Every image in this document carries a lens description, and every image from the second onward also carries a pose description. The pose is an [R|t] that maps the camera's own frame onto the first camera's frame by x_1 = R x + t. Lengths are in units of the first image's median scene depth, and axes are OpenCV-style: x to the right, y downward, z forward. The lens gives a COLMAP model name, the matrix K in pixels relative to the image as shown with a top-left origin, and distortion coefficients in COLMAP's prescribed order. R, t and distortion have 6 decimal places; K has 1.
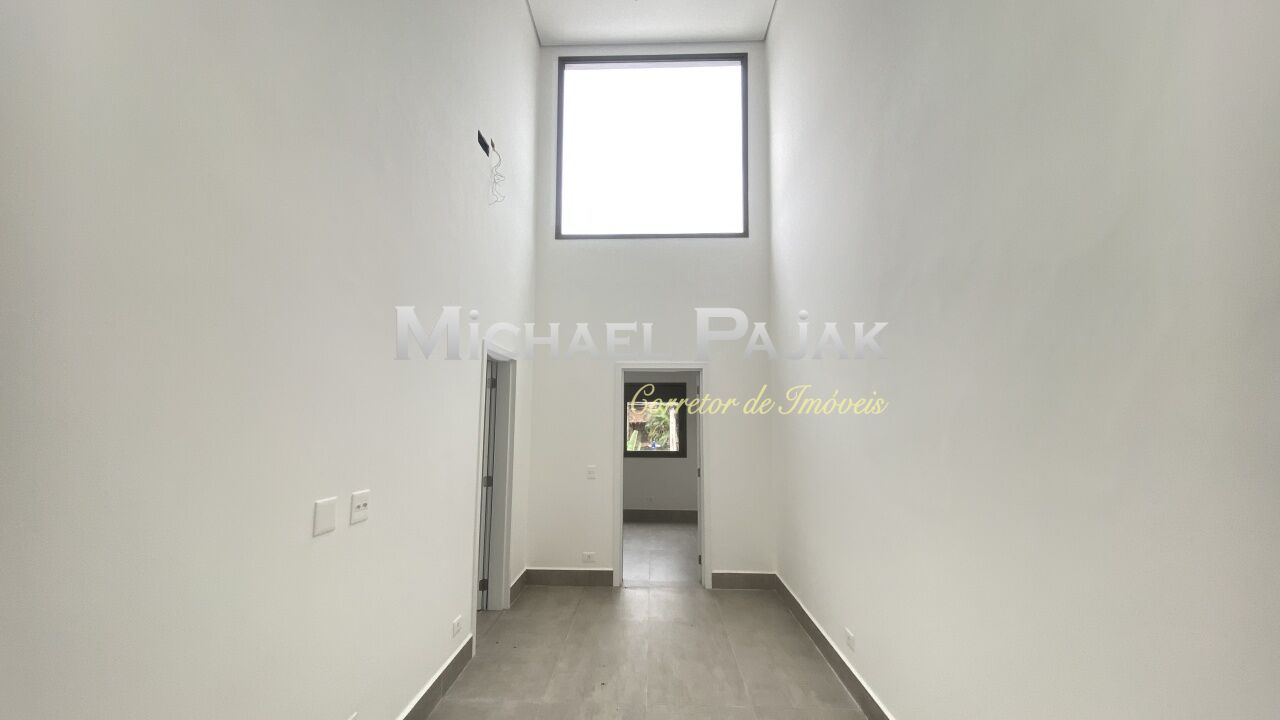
lens RADIAL K [[522.1, 0, 635.3], [0, 522.1, 365.4], [0, 0, 1]] dist [-0.003952, -0.011250]
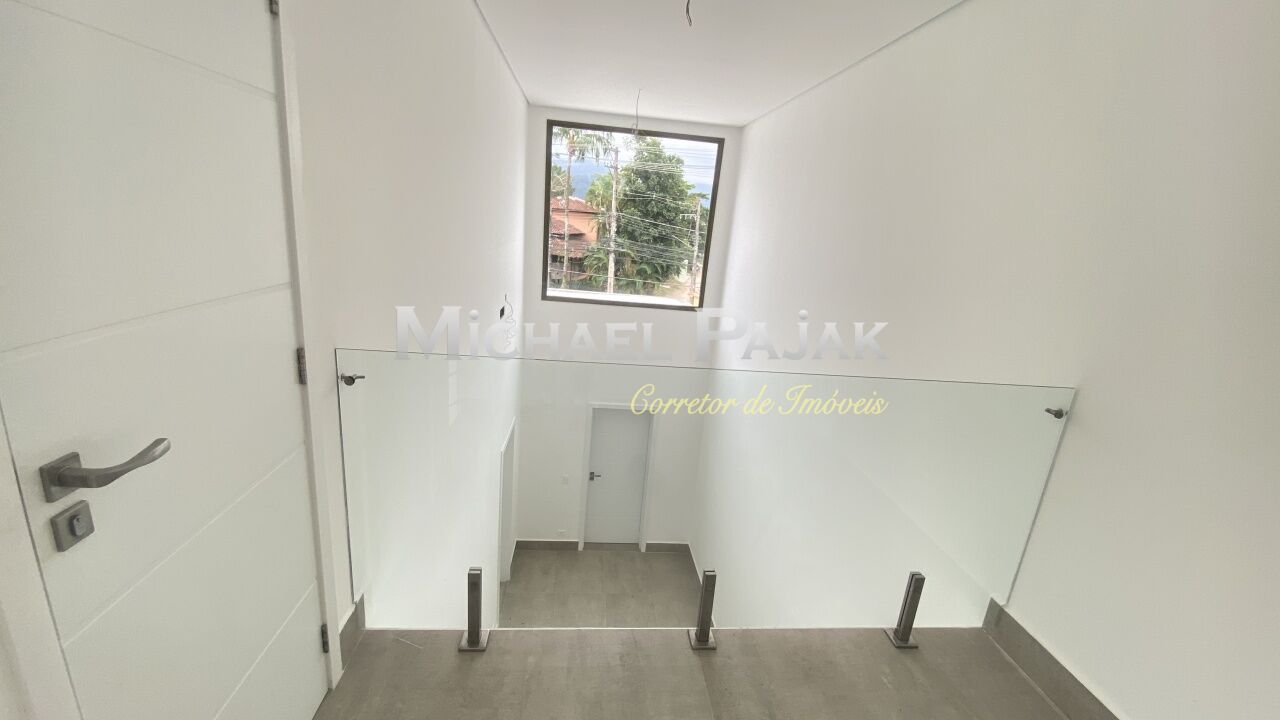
lens RADIAL K [[522.1, 0, 631.4], [0, 522.1, 365.3], [0, 0, 1]] dist [-0.003952, -0.011250]
pose [[0.990383, 0.044203, 0.131099, -0.101189], [-0.089319, 0.927935, 0.361882, -0.555367], [-0.105655, -0.370111, 0.922960, -0.153088]]
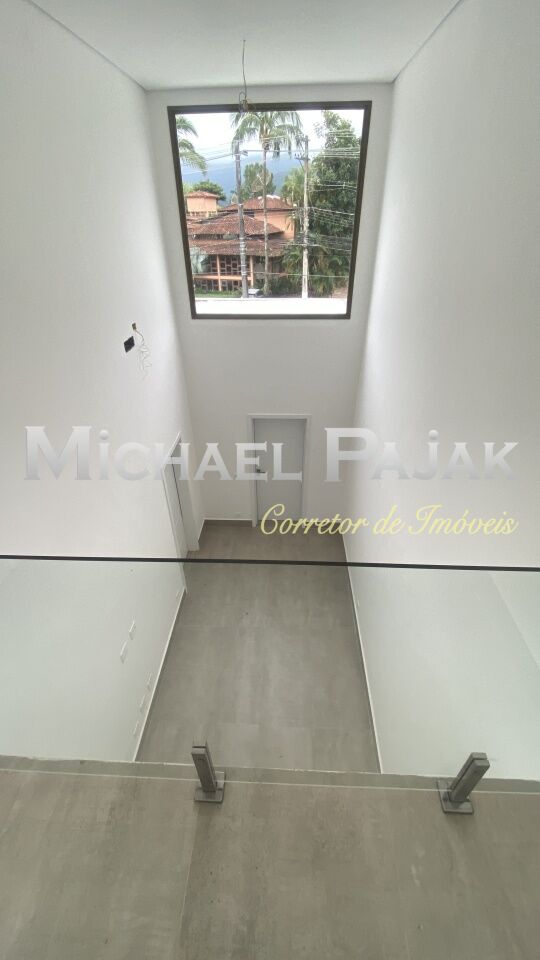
lens RADIAL K [[391.6, 0, 266.7], [0, 391.6, 484.8], [0, 0, 1]] dist [-0.003952, -0.011250]
pose [[0.999544, -0.006981, -0.029387, 0.047274], [0.024425, 0.759198, 0.650401, -0.549278], [0.017770, -0.650822, 0.759022, 0.046084]]
